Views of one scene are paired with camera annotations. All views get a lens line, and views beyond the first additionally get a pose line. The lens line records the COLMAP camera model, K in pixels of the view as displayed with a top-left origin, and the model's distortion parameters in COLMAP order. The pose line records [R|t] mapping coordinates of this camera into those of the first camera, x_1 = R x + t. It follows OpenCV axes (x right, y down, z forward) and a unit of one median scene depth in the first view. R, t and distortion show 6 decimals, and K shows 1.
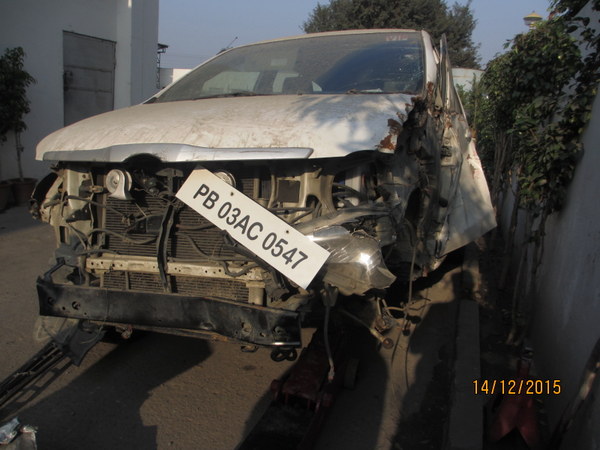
lens RADIAL K [[490.5, 0, 300.0], [0, 490.5, 225.0], [0, 0, 1]] dist [-0.078278, 0.008439]
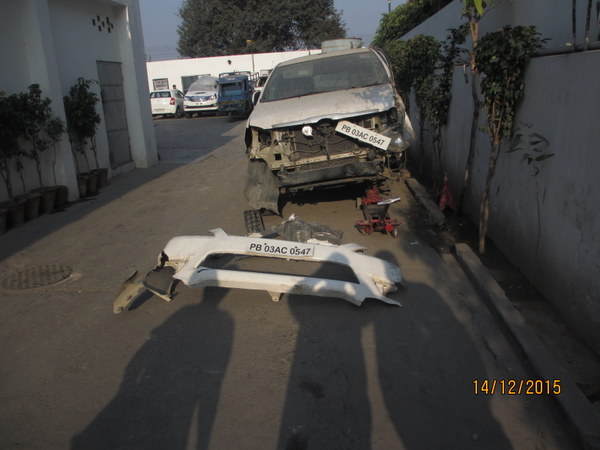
lens RADIAL K [[490.3, 0, 302.3], [0, 490.3, 224.2], [0, 0, 1]] dist [-0.081227, 0.011478]
pose [[0.955965, -0.197044, 0.217497, -1.007352], [0.185386, 0.979953, 0.072971, 0.205640], [-0.227515, -0.029436, 0.973330, -1.573602]]
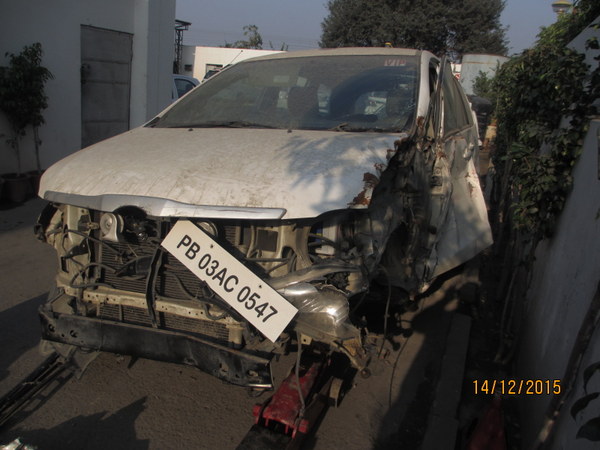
lens RADIAL K [[490.3, 0, 302.3], [0, 490.3, 224.2], [0, 0, 1]] dist [-0.081227, 0.011478]
pose [[0.998899, 0.028179, -0.037517, 0.079167], [-0.026462, 0.998613, 0.045520, -0.133776], [0.038748, -0.044477, 0.998259, -0.048749]]
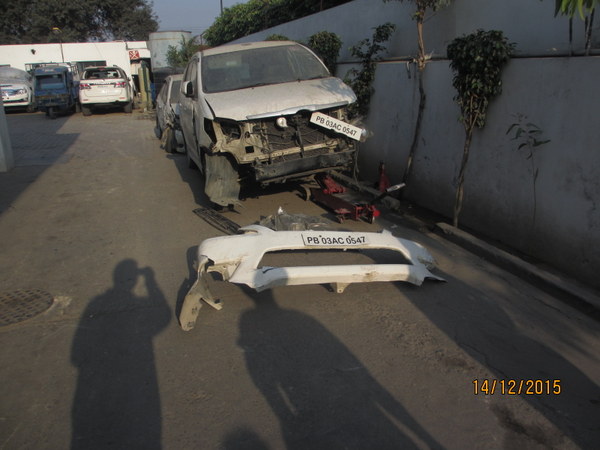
lens RADIAL K [[490.3, 0, 302.3], [0, 490.3, 224.2], [0, 0, 1]] dist [-0.081227, 0.011478]
pose [[0.781557, -0.271124, 0.561837, -1.791519], [0.218398, 0.962540, 0.160682, 0.043957], [-0.584356, -0.002879, 0.811493, -1.177806]]
